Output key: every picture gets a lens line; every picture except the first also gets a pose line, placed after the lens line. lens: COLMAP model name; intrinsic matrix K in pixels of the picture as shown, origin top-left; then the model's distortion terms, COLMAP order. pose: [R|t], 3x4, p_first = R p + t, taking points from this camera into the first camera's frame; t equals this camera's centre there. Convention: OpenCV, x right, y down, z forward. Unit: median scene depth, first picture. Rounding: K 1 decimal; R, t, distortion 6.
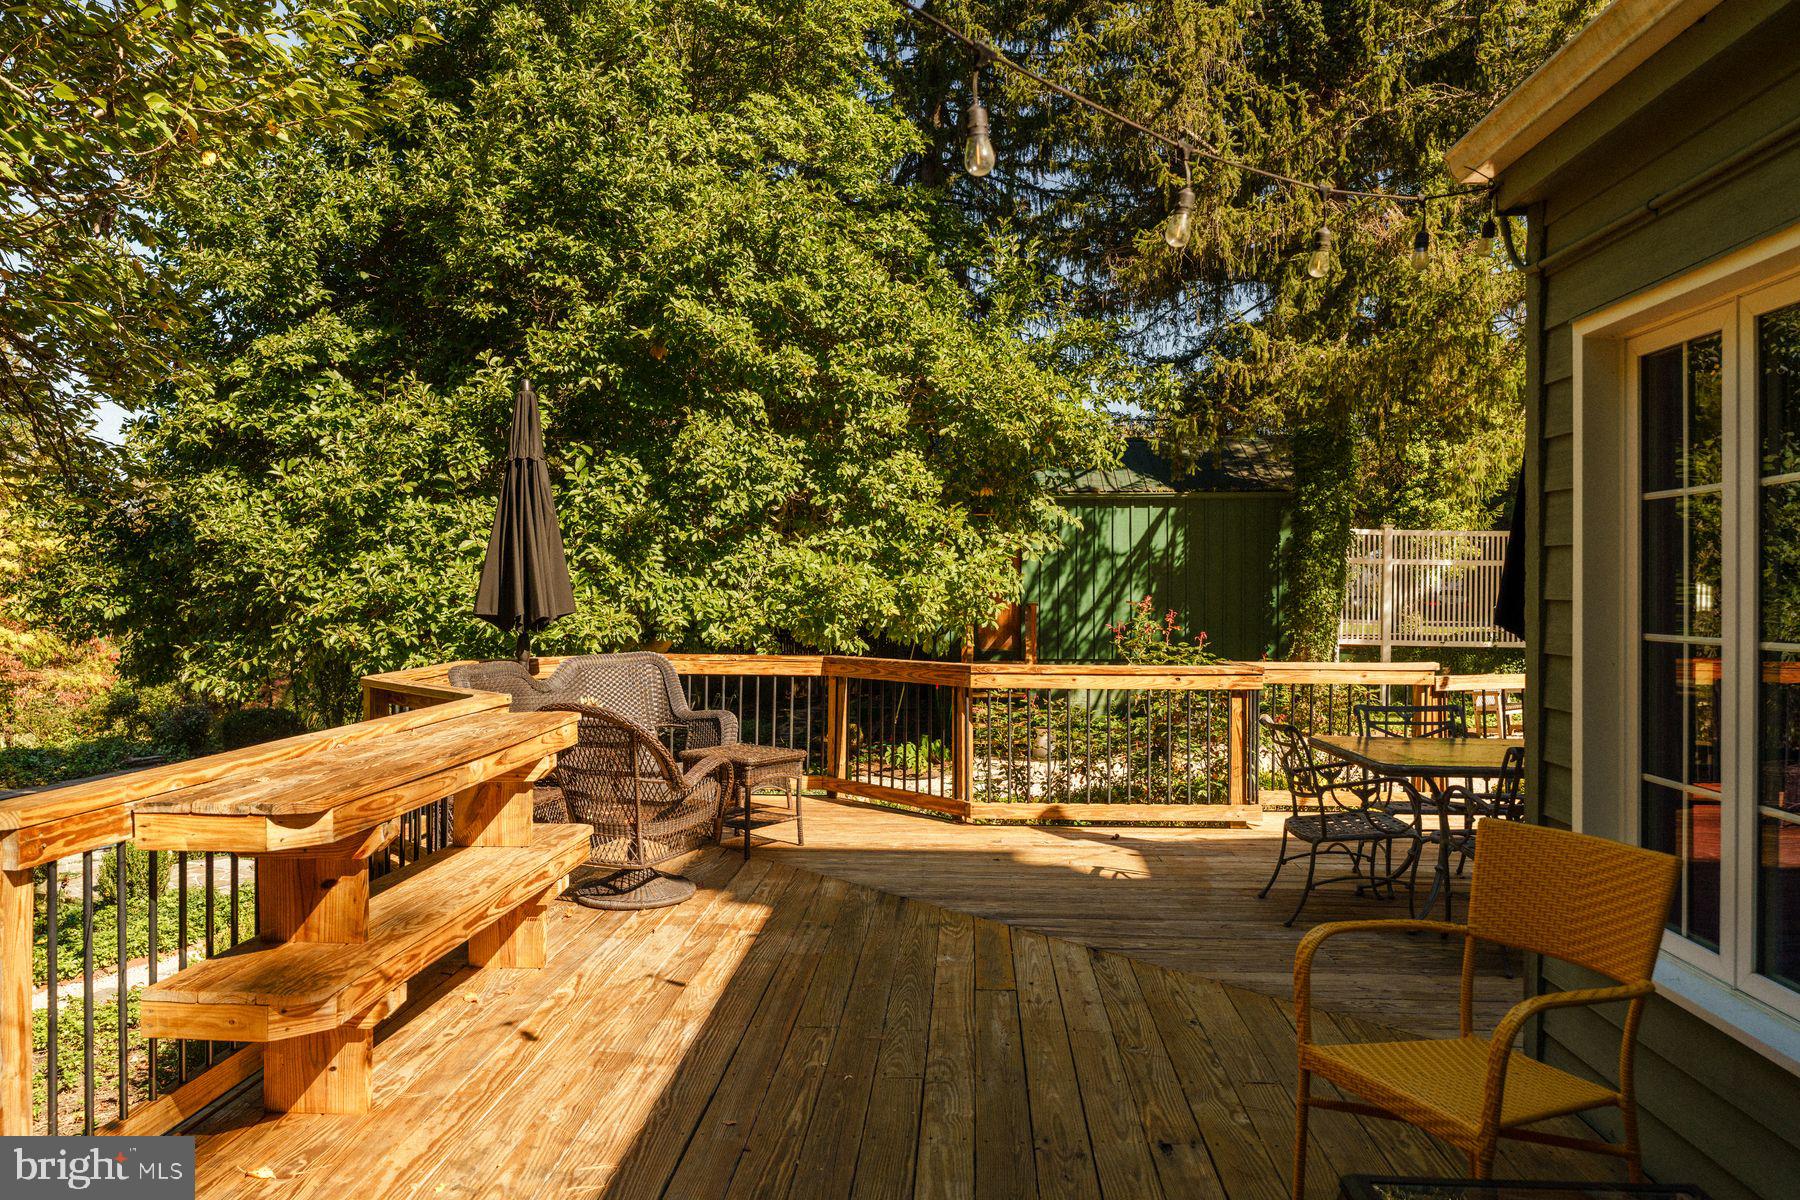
lens RADIAL K [[1191.5, 0, 900.0], [0, 1191.5, 600.0], [0, 0, 1]] dist [-0.010608, -0.001731]
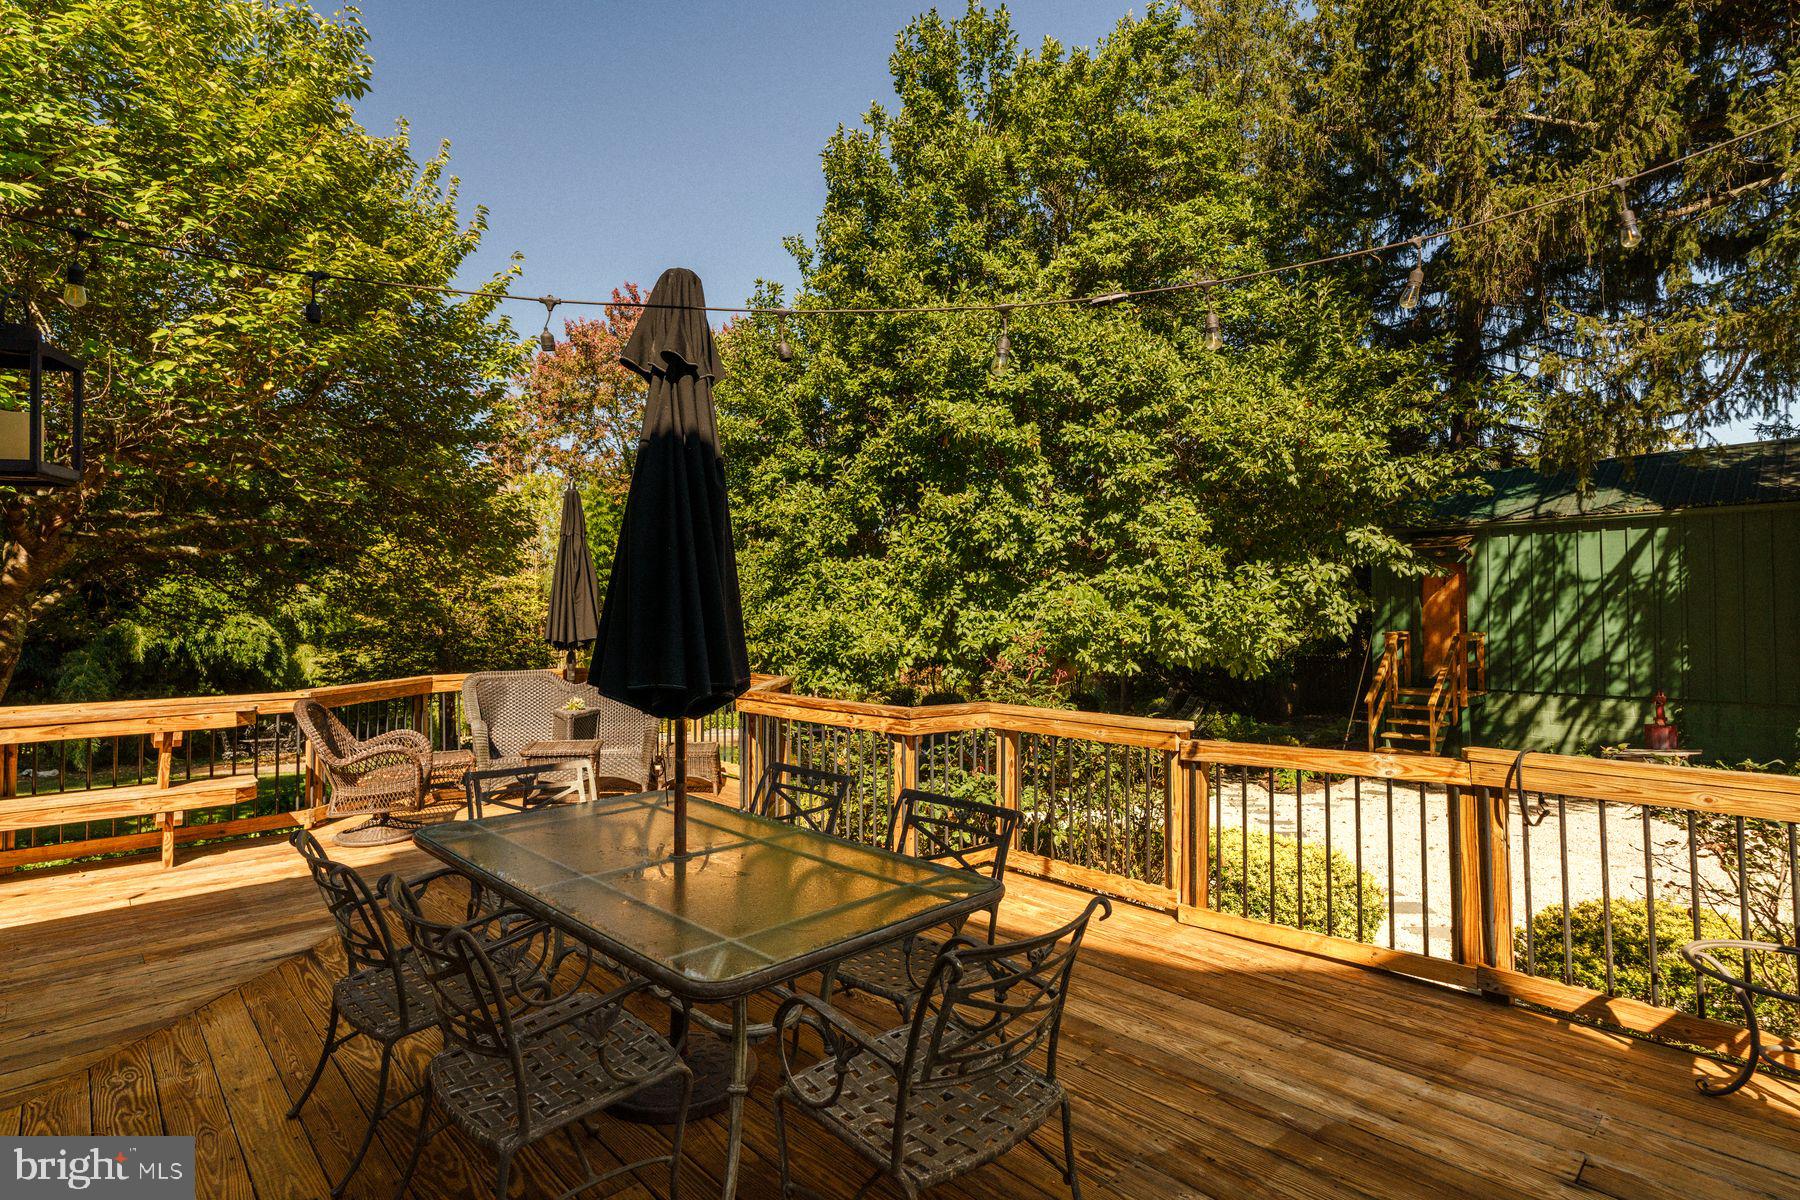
lens RADIAL K [[844.6, 0, 900.0], [0, 844.6, 600.0], [0, 0, 1]] dist [0.000382, 0.000077]
pose [[0.750632, -0.012957, -0.660593, 0.388757], [-0.005623, 0.999646, -0.025997, -0.006636], [0.660697, 0.023229, 0.750294, 0.267222]]
